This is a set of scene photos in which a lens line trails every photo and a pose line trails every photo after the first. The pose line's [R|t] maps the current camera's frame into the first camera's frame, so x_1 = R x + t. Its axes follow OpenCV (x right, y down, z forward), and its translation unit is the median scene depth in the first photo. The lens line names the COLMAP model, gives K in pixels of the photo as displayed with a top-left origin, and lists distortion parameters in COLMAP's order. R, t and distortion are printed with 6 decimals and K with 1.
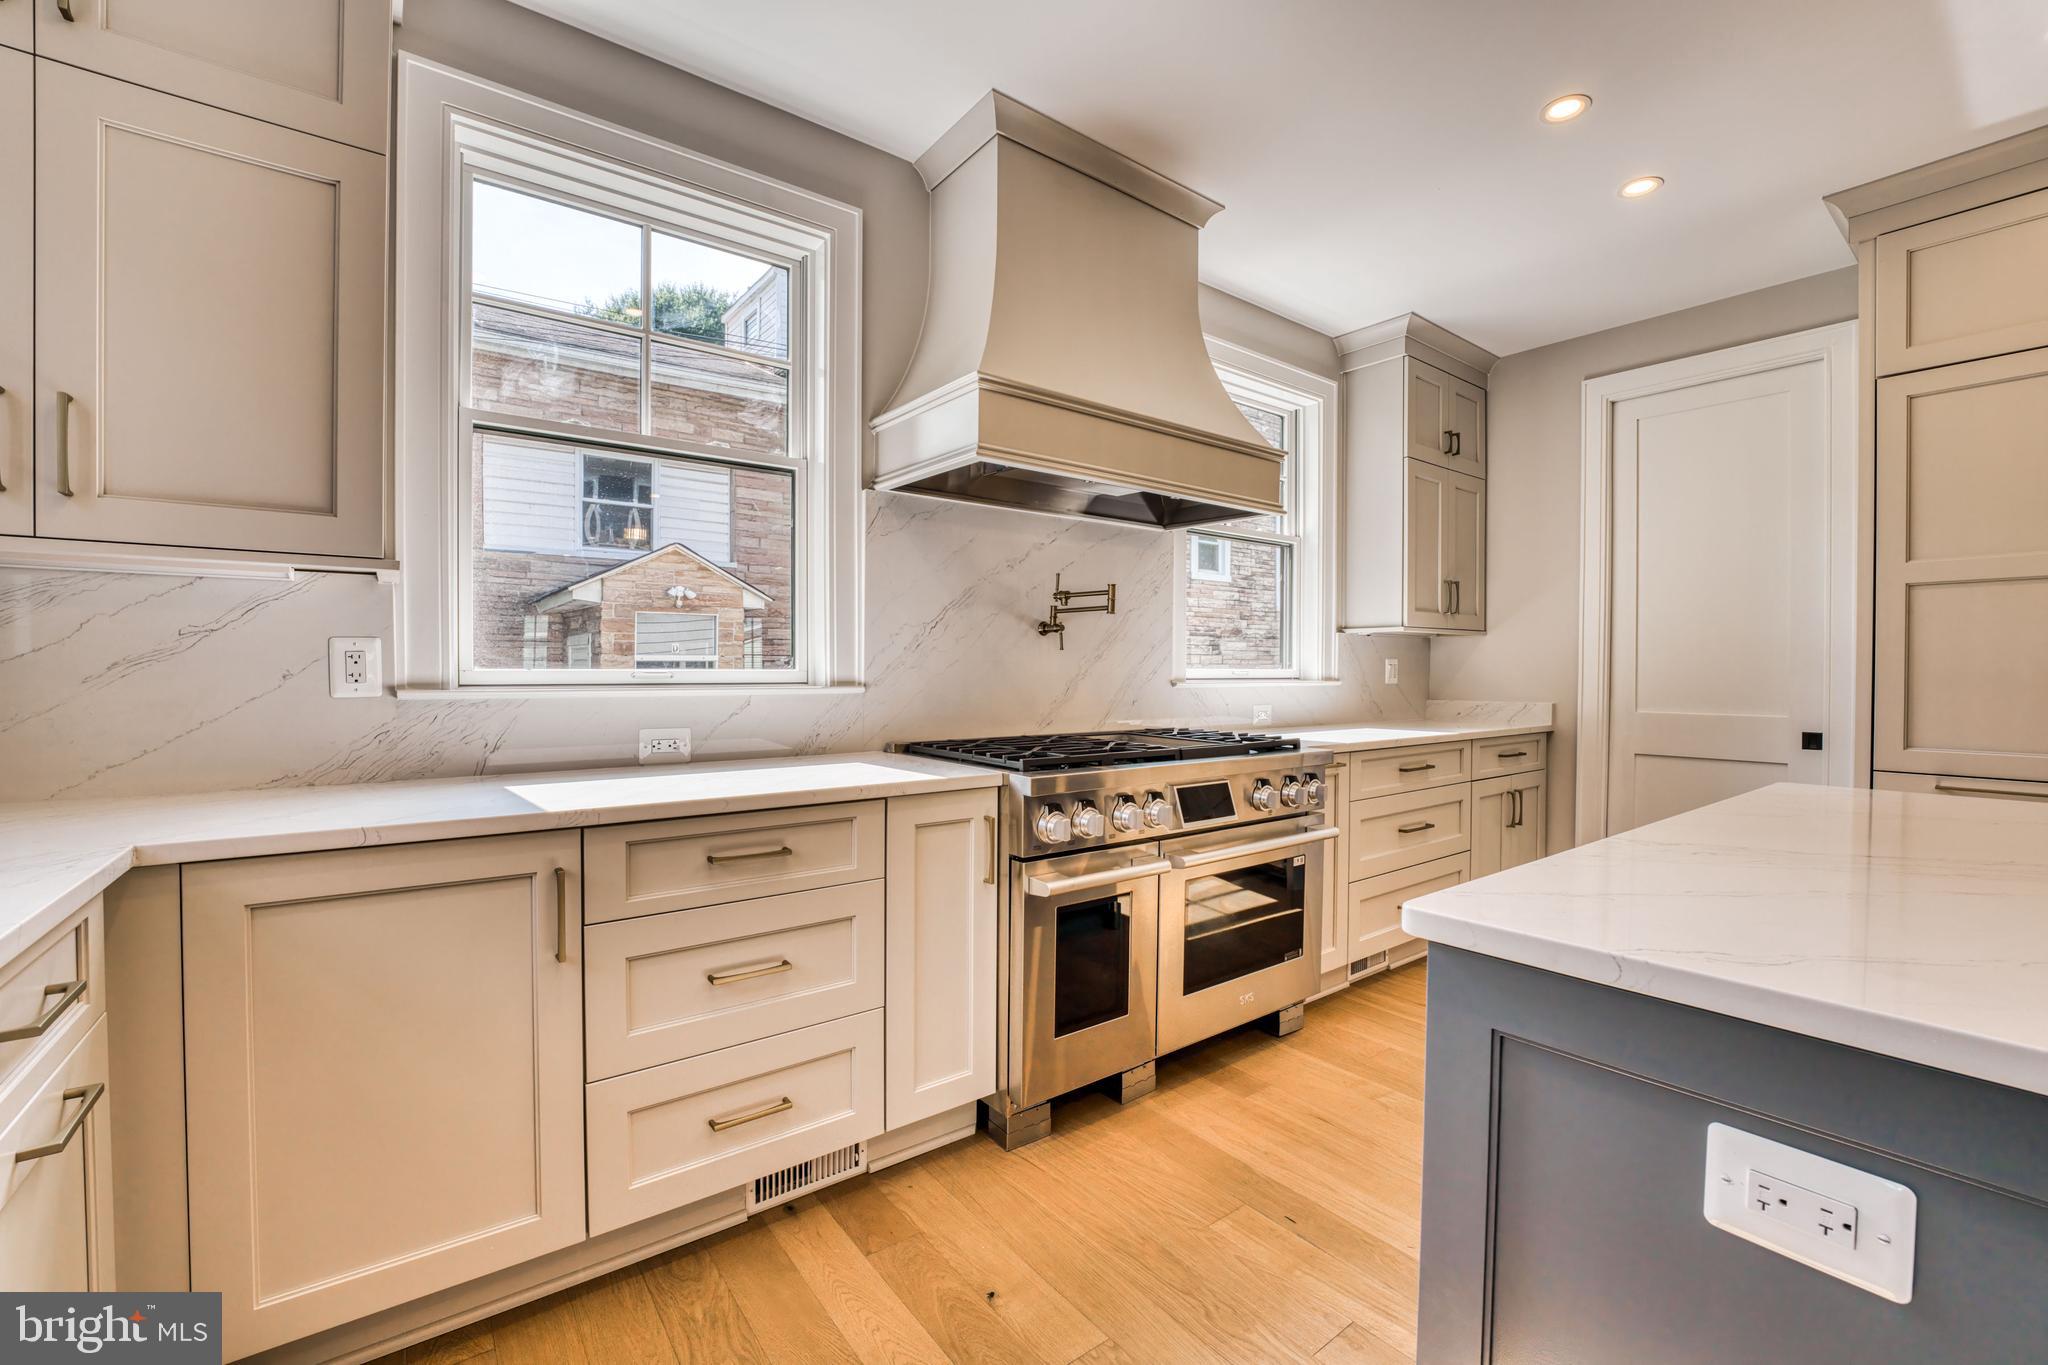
lens RADIAL K [[843.3, 0, 1017.2], [0, 843.3, 680.3], [0, 0, 1]] dist [-0.024315, 0.000191]
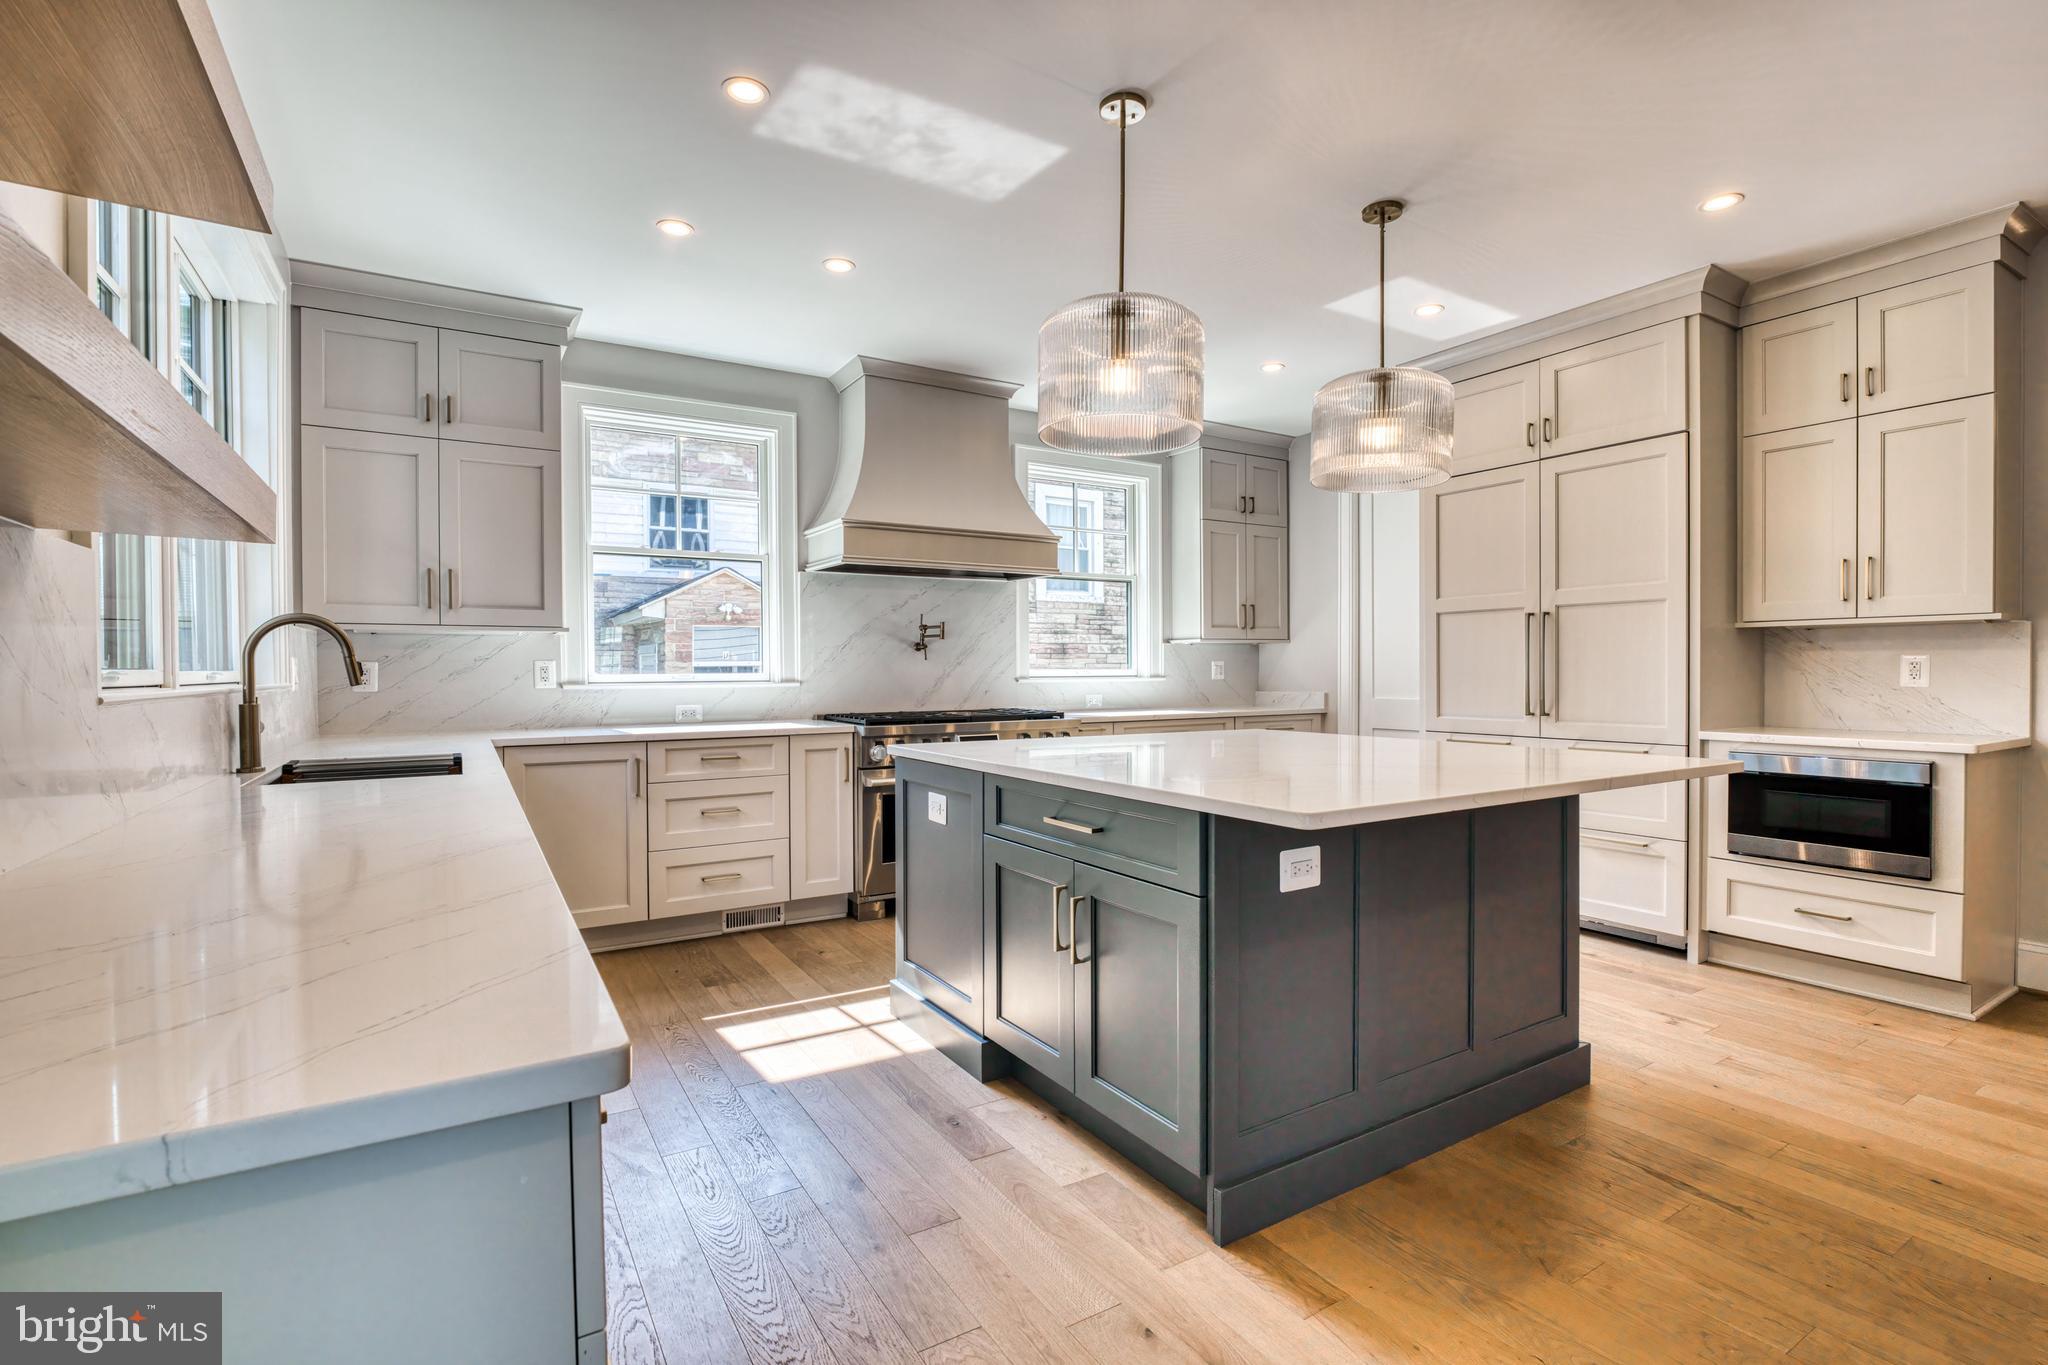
lens RADIAL K [[933.4, 0, 1024.0], [0, 933.4, 682.5], [0, 0, 1]] dist [-0.015534, 0.000710]
pose [[0.995034, -0.008182, -0.099196, 0.466796], [0.008209, 0.999966, -0.000143, 0.011051], [0.099194, -0.000672, 0.995068, -0.878996]]
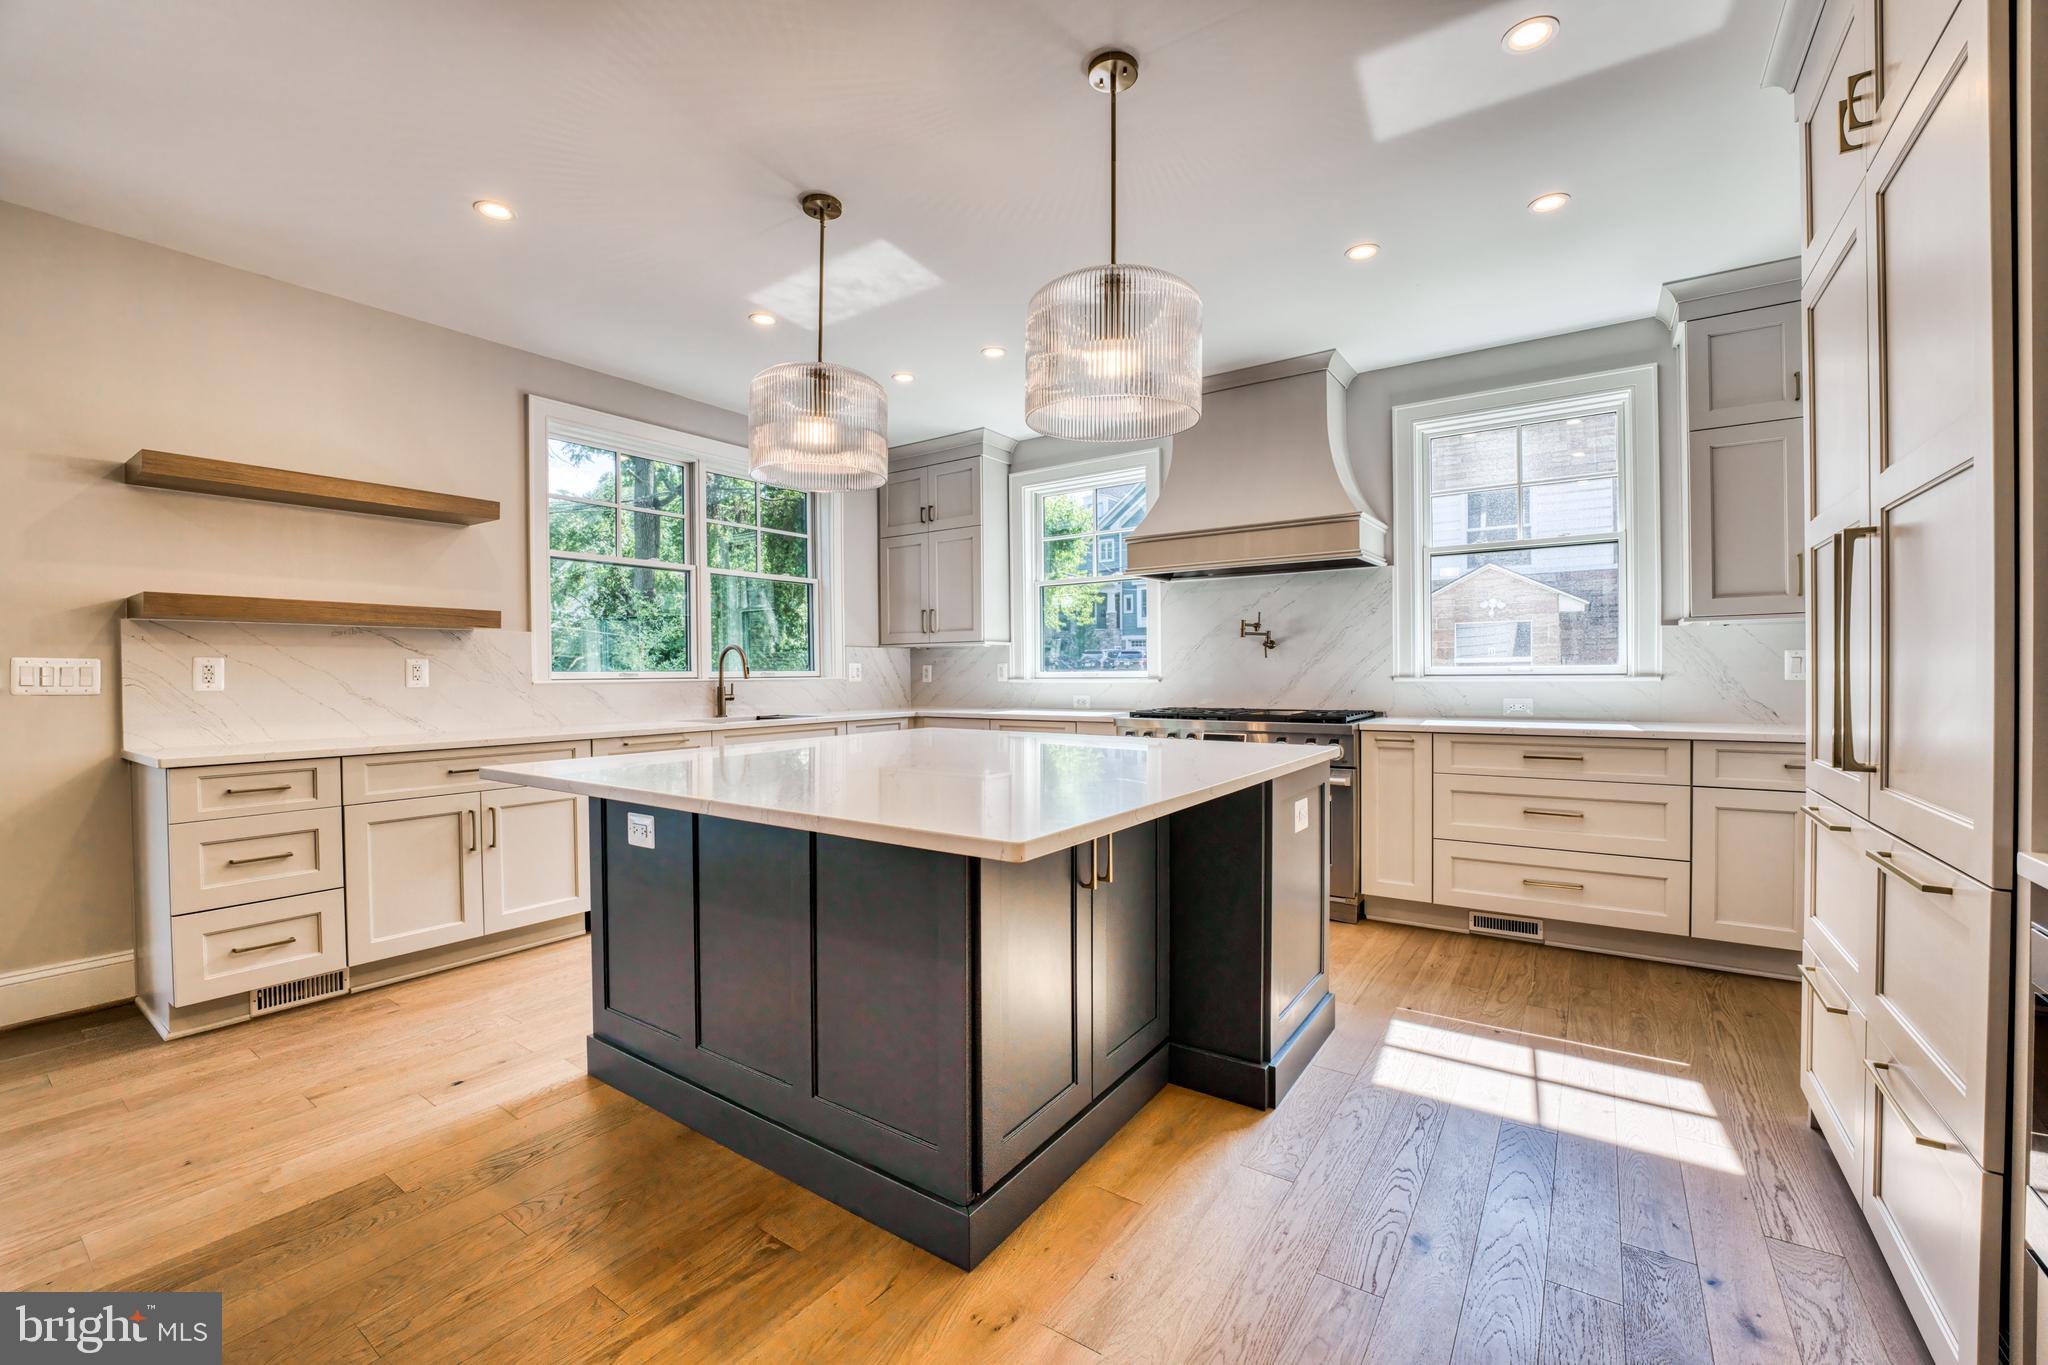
lens RADIAL K [[830.0, 0, 1024.0], [0, 830.0, 682.5], [0, 0, 1]] dist [-0.024205, 0.000387]
pose [[0.316254, 0.004305, -0.948665, 1.581205], [-0.002494, 0.999990, 0.003706, 0.008502], [0.948671, 0.001194, 0.316261, 0.040438]]
